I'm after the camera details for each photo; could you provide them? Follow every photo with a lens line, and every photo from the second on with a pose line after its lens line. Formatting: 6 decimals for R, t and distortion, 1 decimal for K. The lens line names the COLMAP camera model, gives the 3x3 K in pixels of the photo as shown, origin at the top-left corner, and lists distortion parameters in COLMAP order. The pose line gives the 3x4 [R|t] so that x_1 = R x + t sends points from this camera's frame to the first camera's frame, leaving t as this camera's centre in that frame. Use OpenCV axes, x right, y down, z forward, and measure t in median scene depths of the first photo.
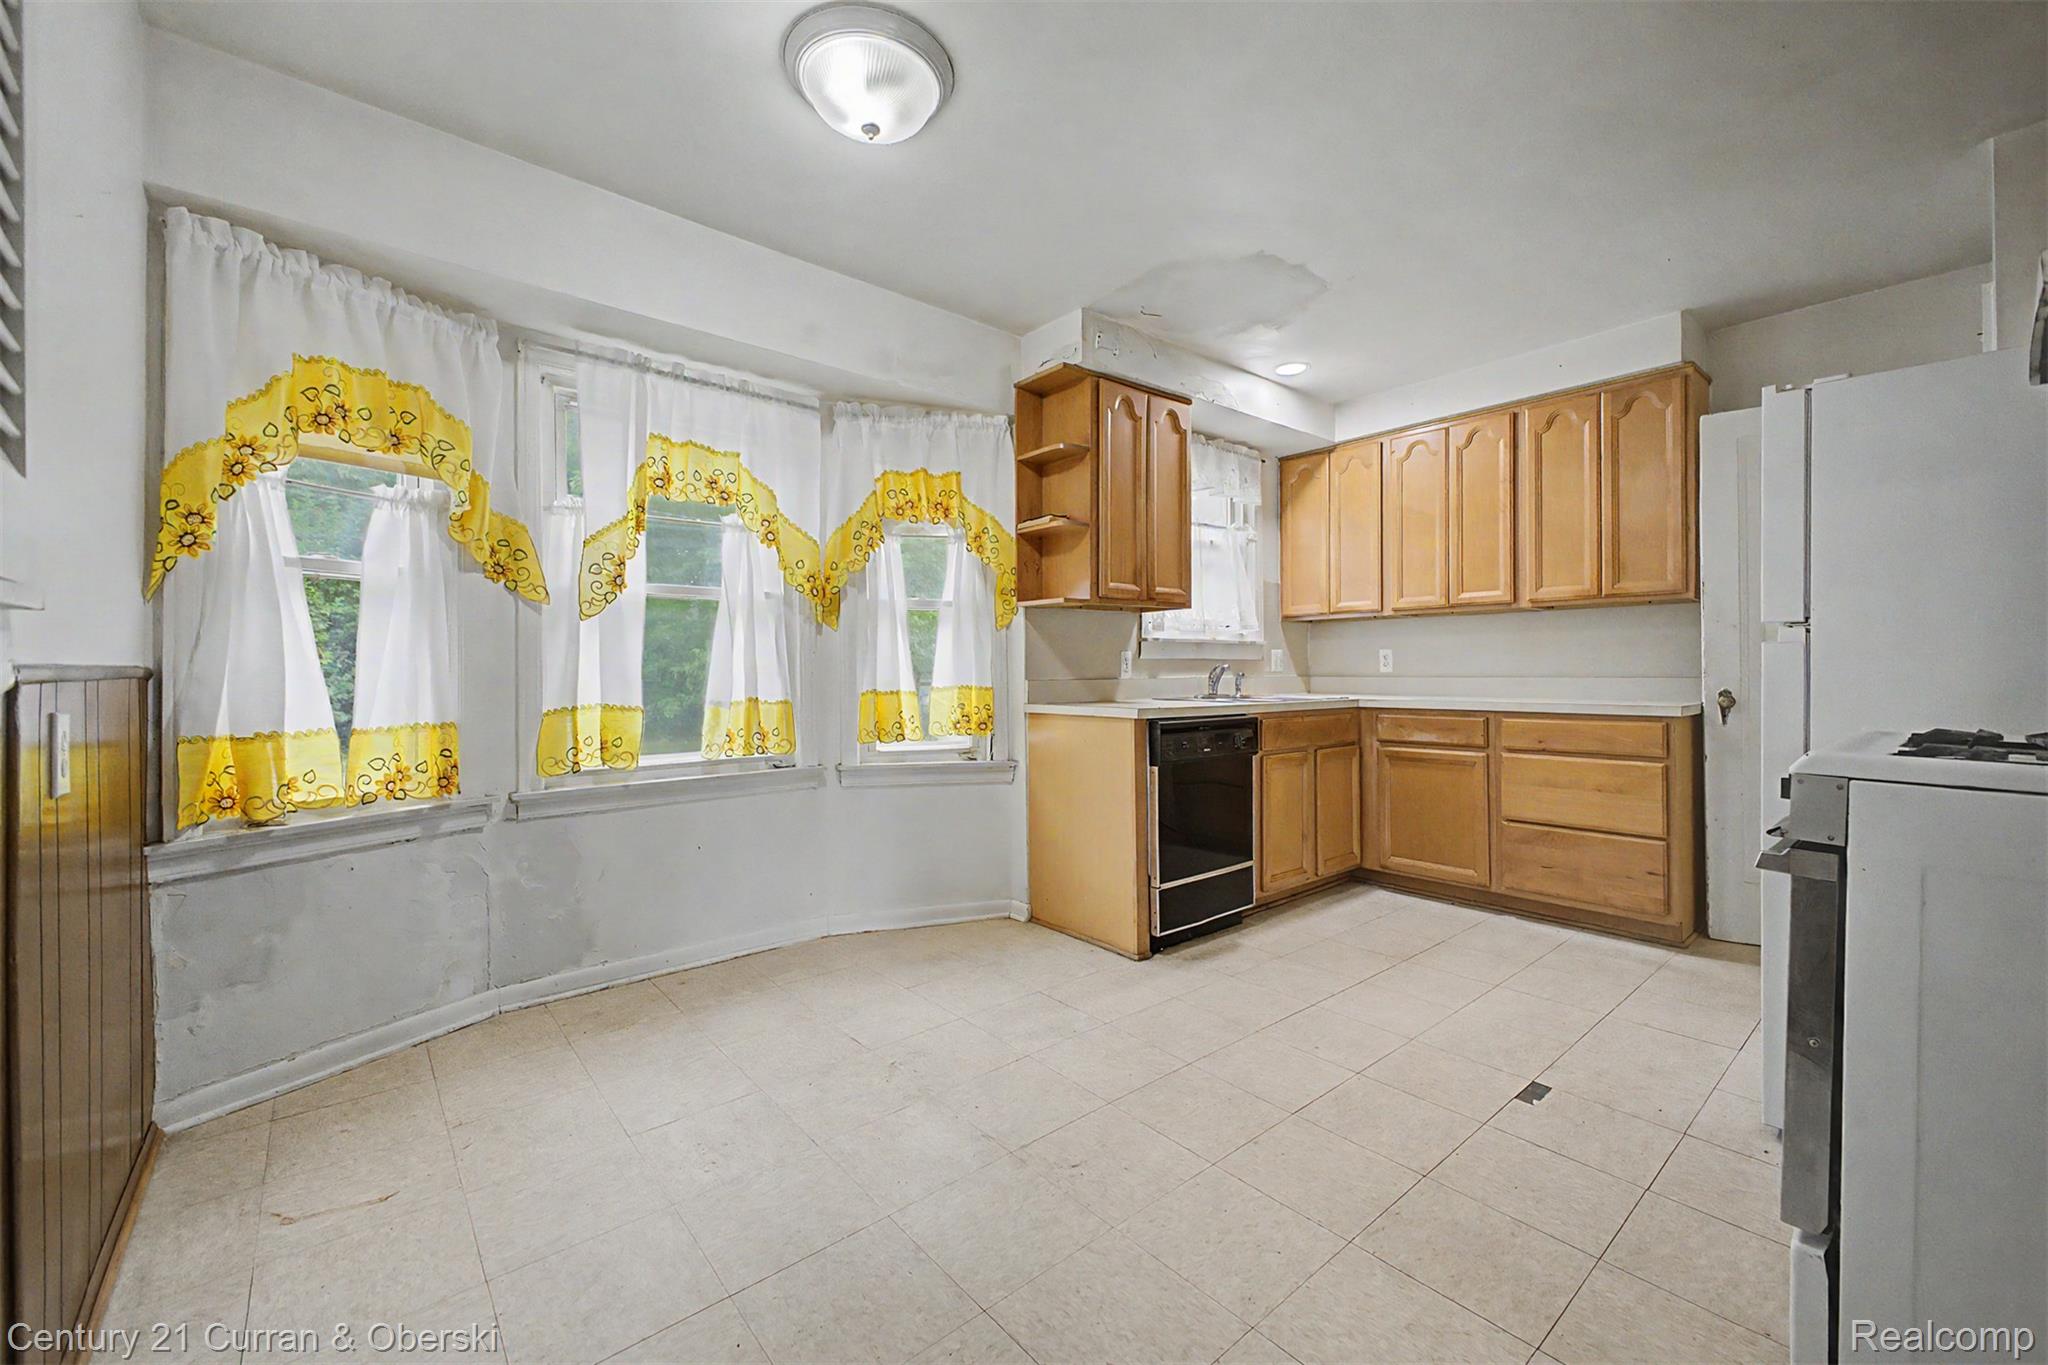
lens RADIAL K [[811.5, 0, 1028.0], [0, 811.5, 668.3], [0, 0, 1]] dist [0.016223, -0.006046]
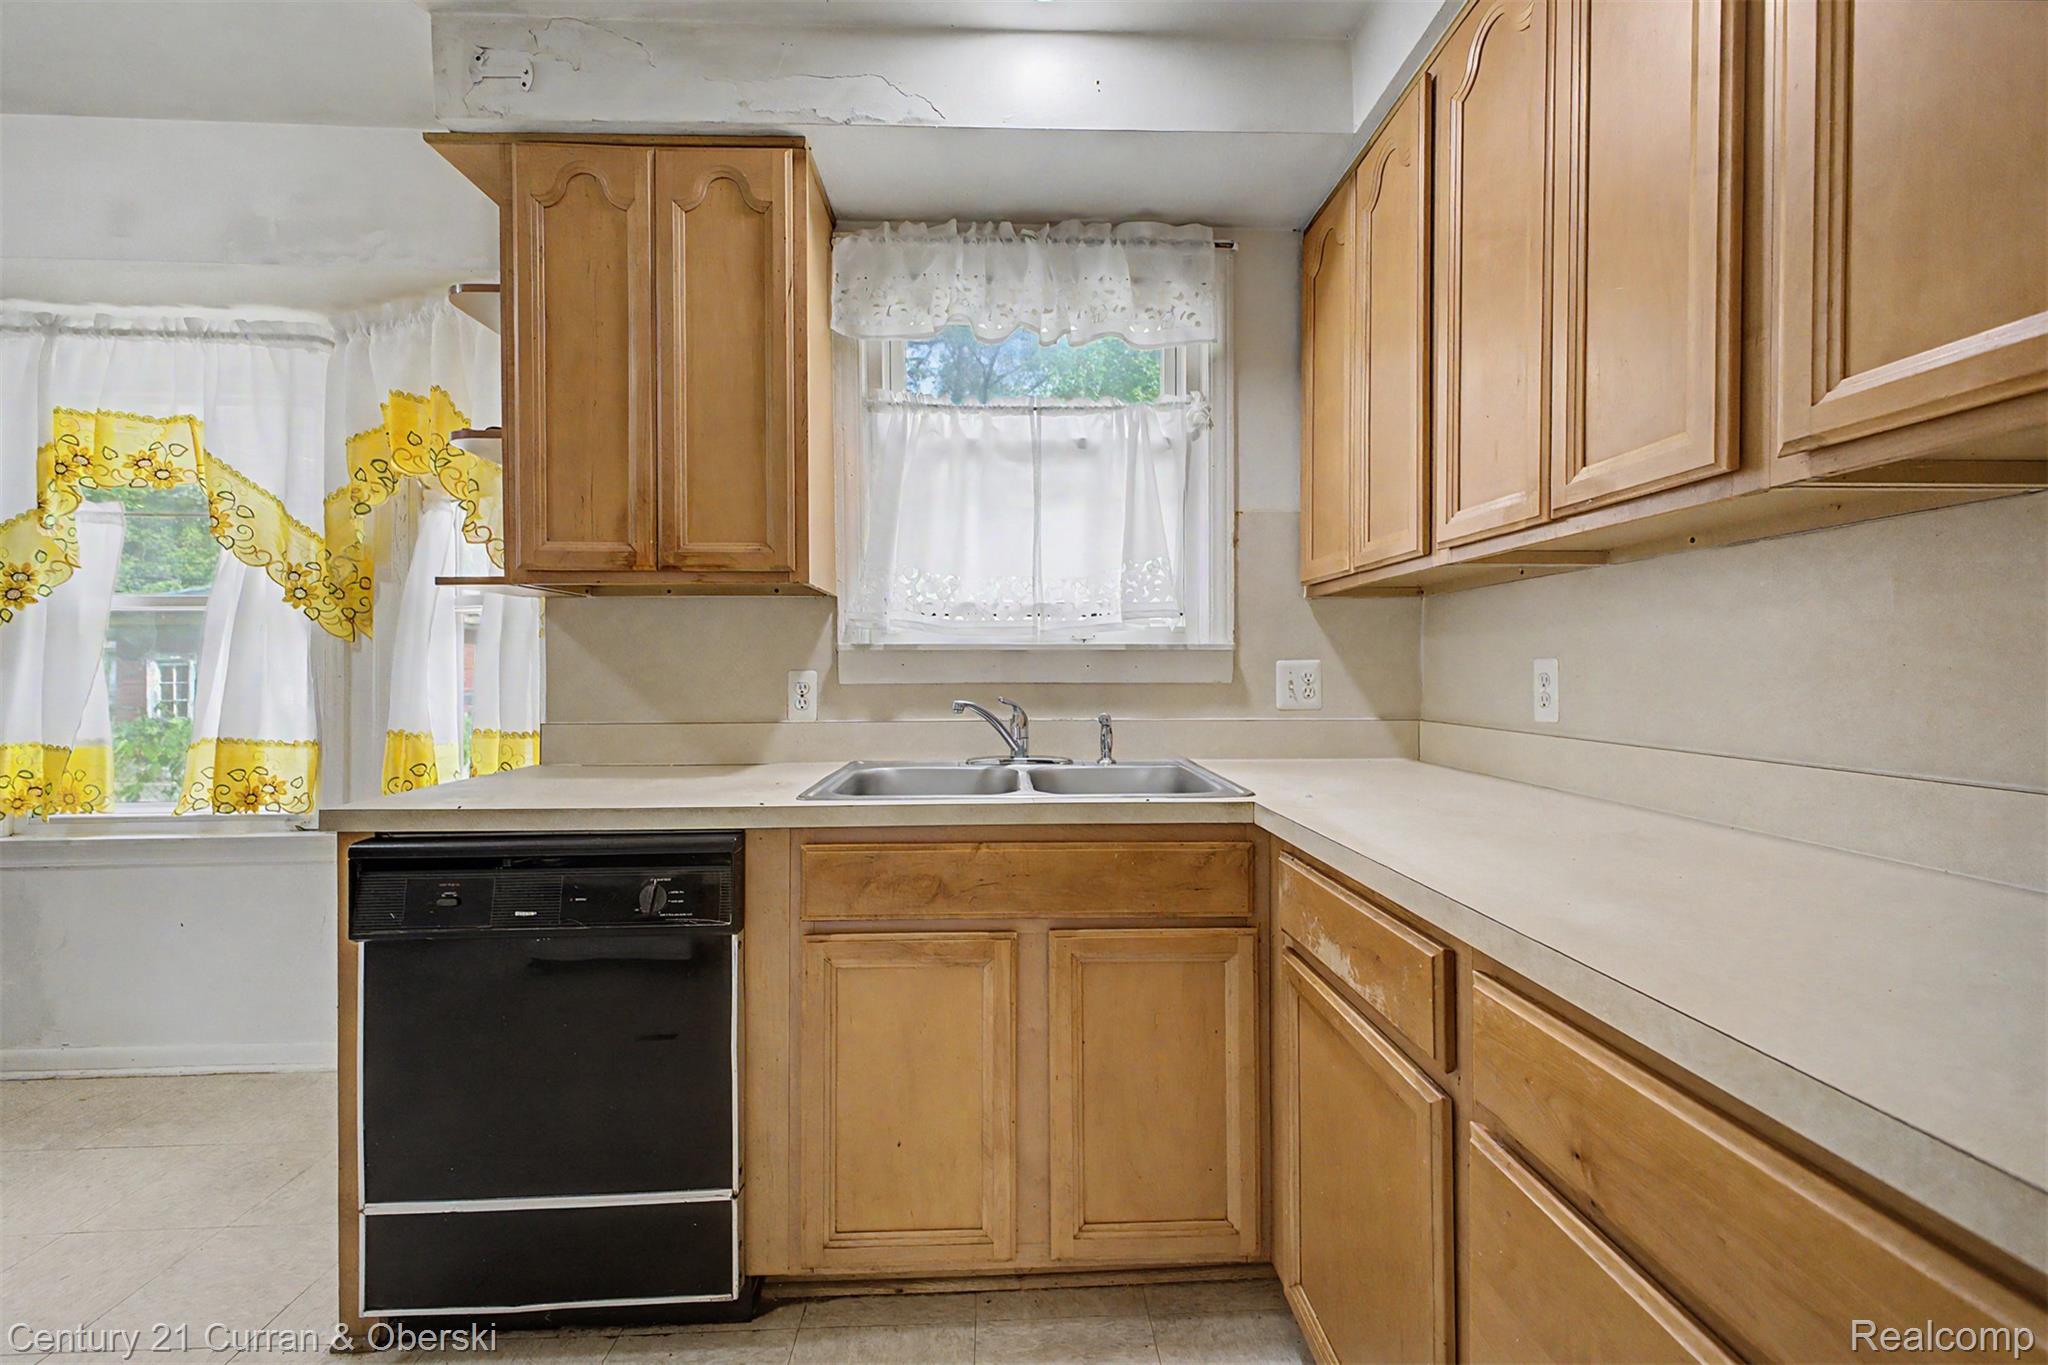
lens RADIAL K [[811.5, 0, 1044.9], [0, 811.5, 672.8], [0, 0, 1]] dist [0.016223, -0.006046]
pose [[0.791703, 0.004838, -0.610887, 0.638678], [0.000795, 0.999960, 0.008950, -0.026942], [0.610905, -0.007571, 0.791667, 0.757188]]
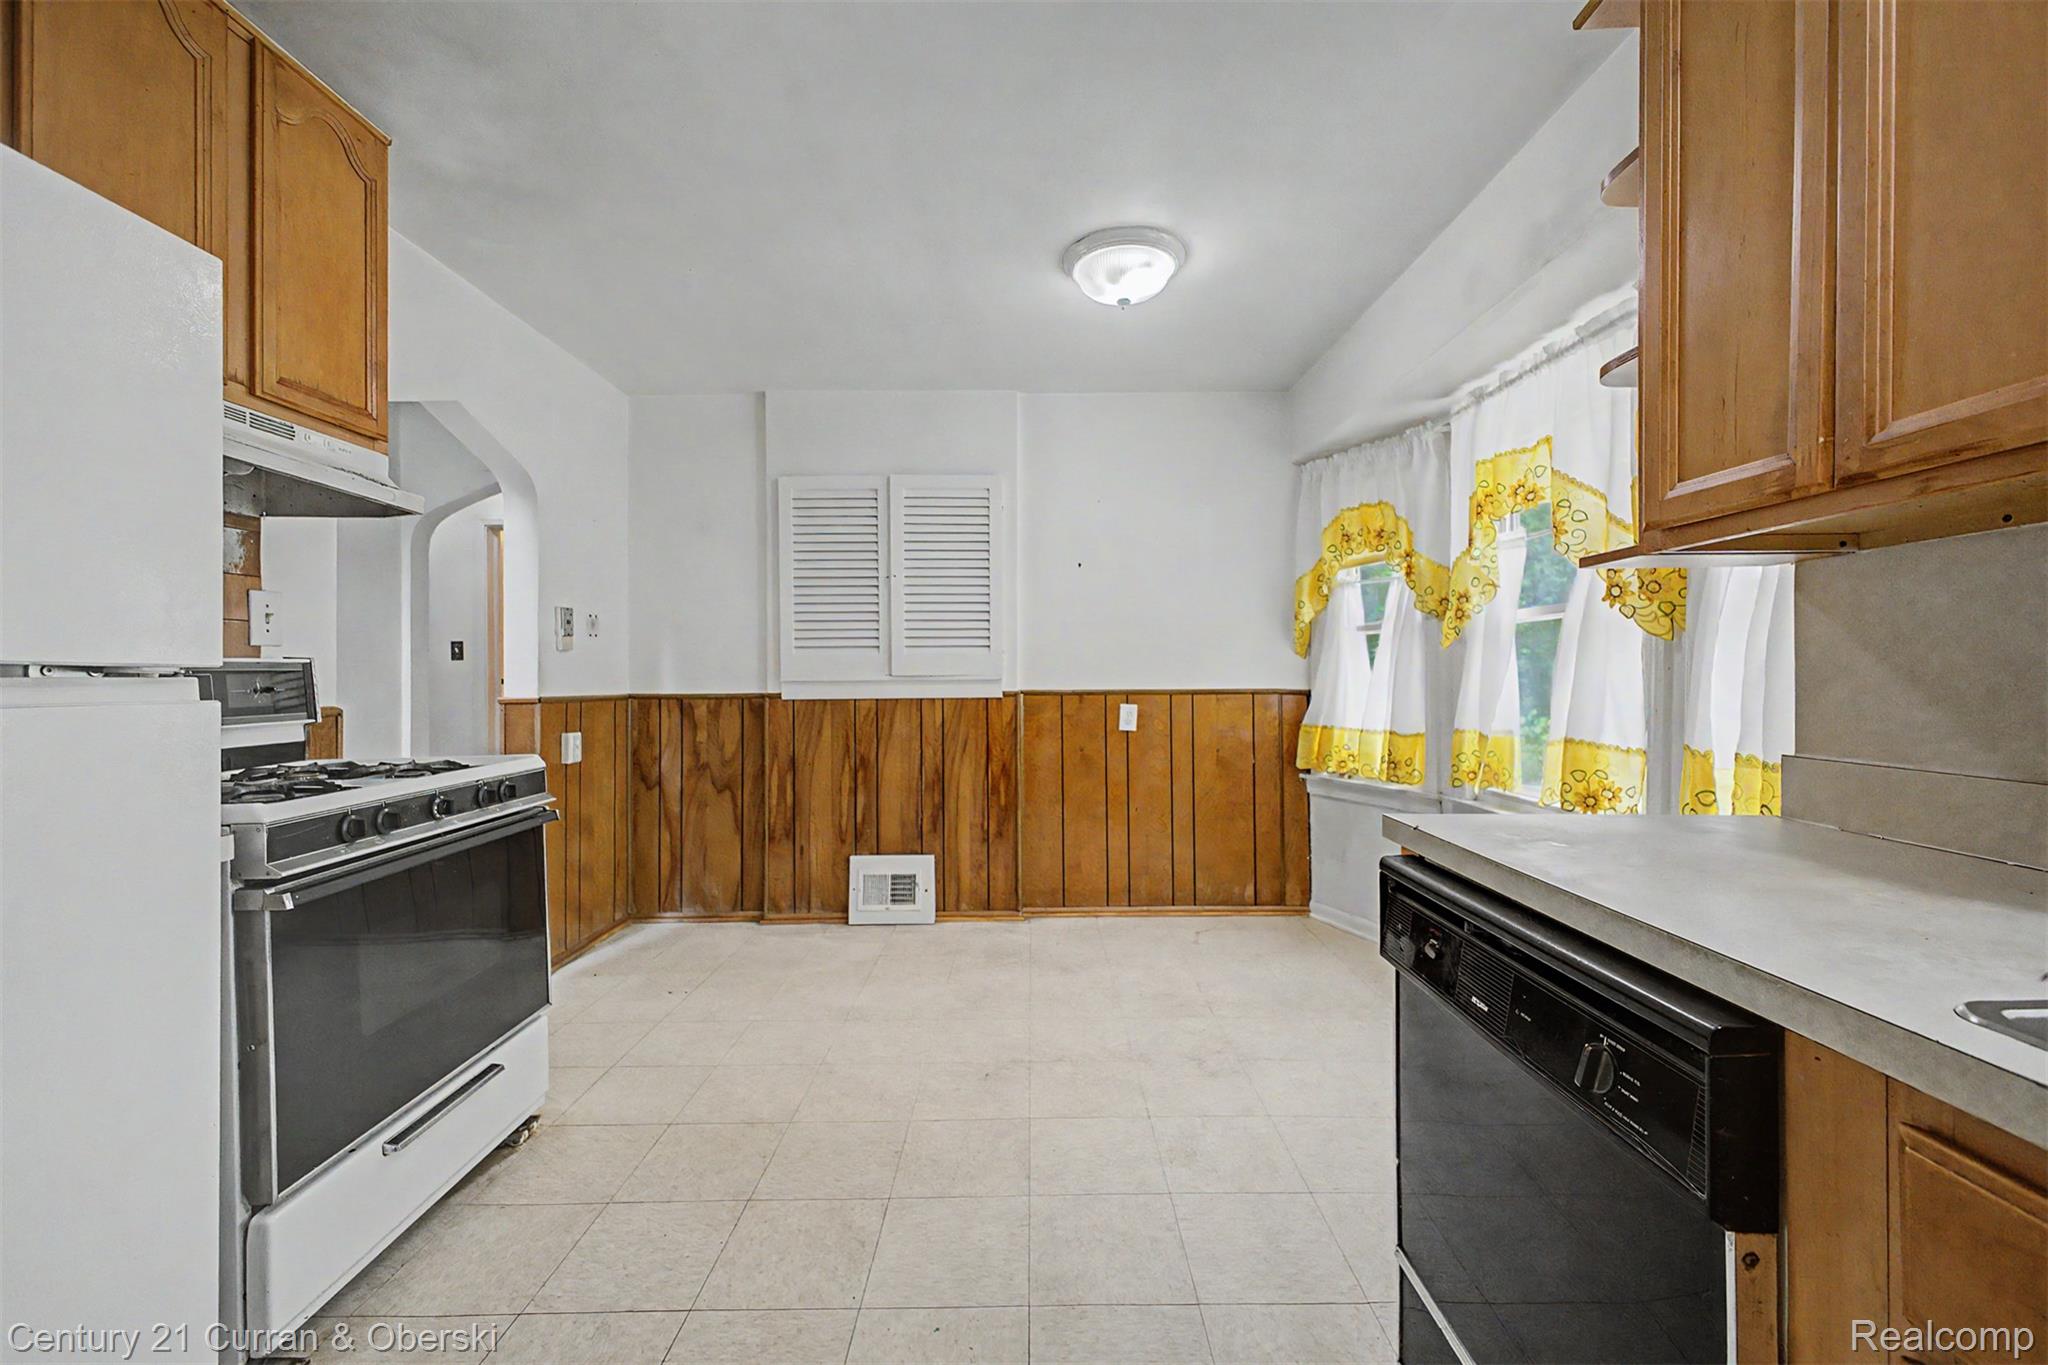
lens RADIAL K [[811.5, 0, 1026.7], [0, 811.5, 673.9], [0, 0, 1]] dist [0.016223, -0.006046]
pose [[-0.655864, 0.006533, -0.754851, 0.522484], [0.006303, 0.999975, 0.003178, -0.027520], [0.754853, -0.002673, -0.655889, 0.982766]]
